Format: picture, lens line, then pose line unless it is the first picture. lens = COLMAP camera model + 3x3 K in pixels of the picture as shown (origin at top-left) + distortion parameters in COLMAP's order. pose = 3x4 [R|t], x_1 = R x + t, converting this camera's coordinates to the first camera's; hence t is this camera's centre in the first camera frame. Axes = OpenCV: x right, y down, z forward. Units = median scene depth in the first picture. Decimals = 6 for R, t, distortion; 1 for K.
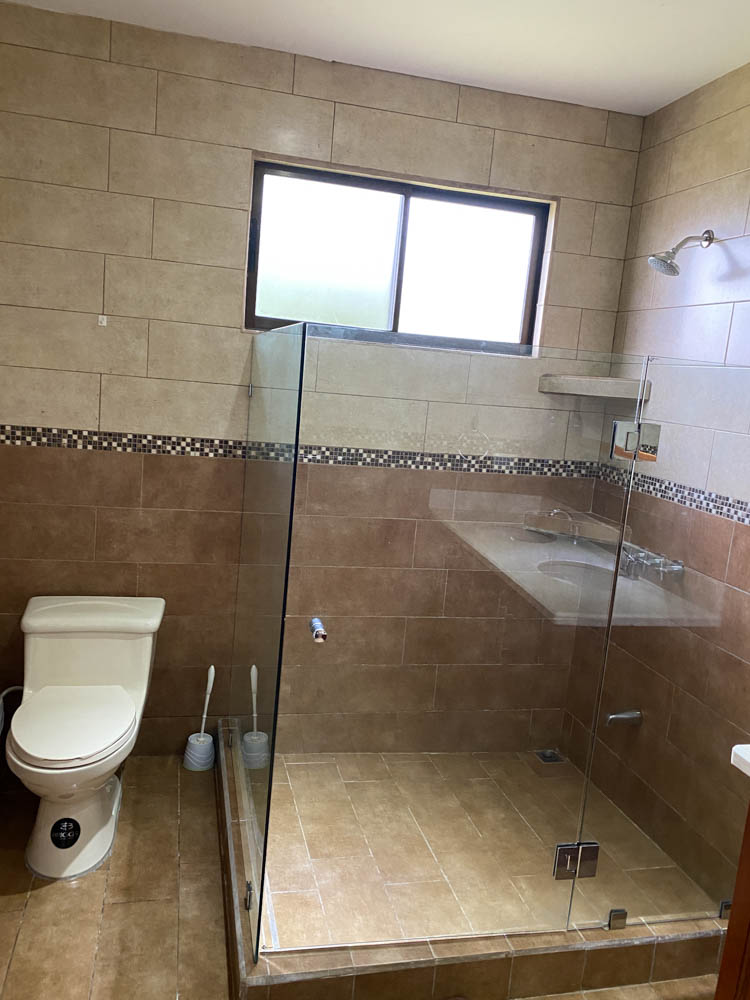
lens RADIAL K [[760.3, 0, 370.4], [0, 760.3, 495.1], [0, 0, 1]] dist [-0.001851, -0.003460]
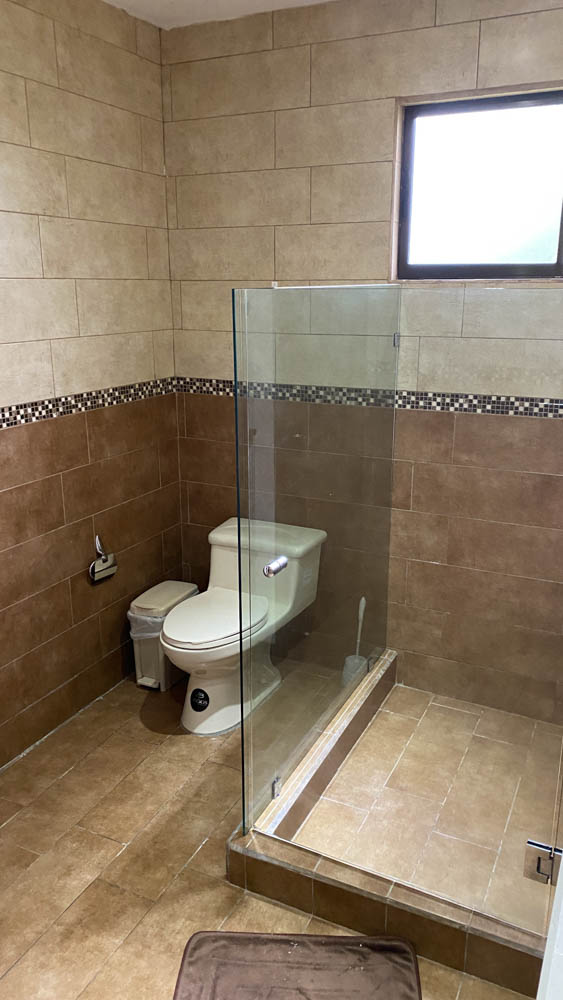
lens RADIAL K [[758.3, 0, 281.5], [0, 758.3, 505.7], [0, 0, 1]] dist [0.040087, -0.074113]
pose [[0.769147, 0.088433, -0.632924, 0.412495], [-0.030659, 0.994345, 0.101674, -0.015793], [0.638337, -0.058797, 0.767509, 0.099861]]
